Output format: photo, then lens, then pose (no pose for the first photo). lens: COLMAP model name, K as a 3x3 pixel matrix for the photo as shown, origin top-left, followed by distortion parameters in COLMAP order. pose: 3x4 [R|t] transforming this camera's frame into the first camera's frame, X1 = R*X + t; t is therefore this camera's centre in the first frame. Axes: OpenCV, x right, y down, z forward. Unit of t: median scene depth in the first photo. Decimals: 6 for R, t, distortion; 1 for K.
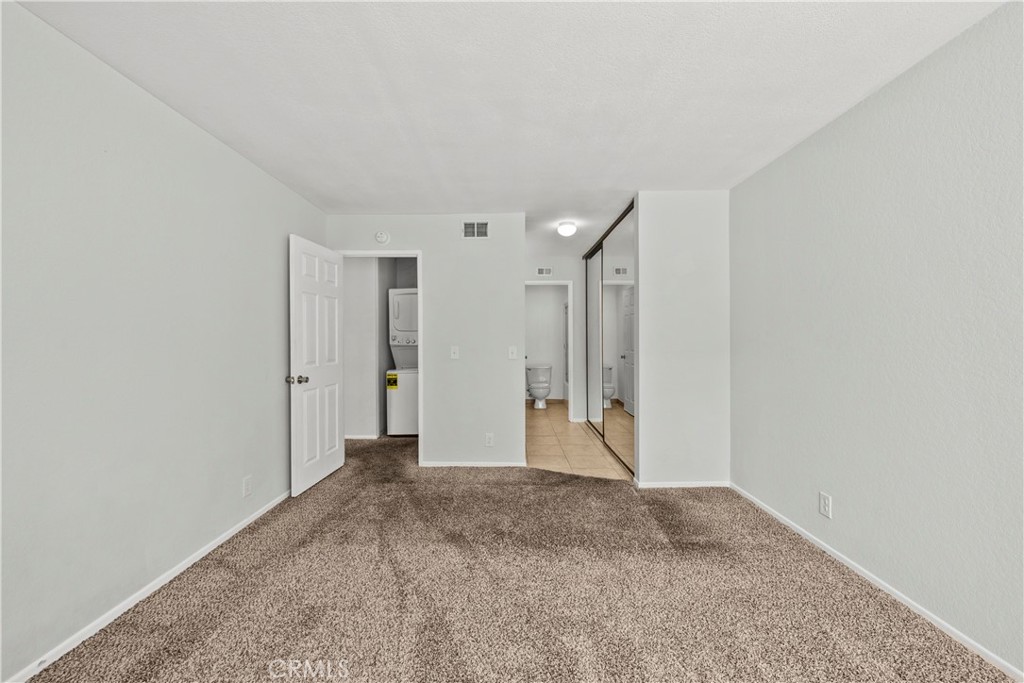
lens RADIAL K [[397.7, 0, 508.8], [0, 397.7, 340.1], [0, 0, 1]] dist [-0.002502, 0.000012]
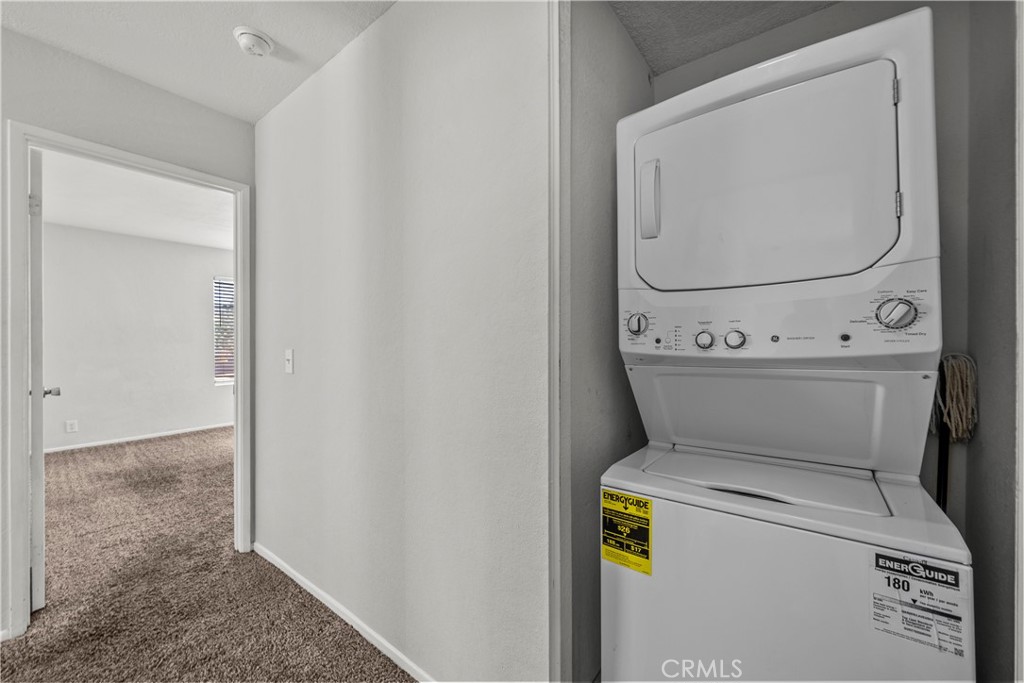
lens RADIAL K [[397.7, 0, 508.8], [0, 397.7, 340.1], [0, 0, 1]] dist [-0.002502, 0.000012]
pose [[0.782335, 0.001268, -0.622857, -0.206818], [-0.001893, 0.999998, -0.000343, 0.003834], [0.622855, 0.001448, 0.782336, 0.781456]]
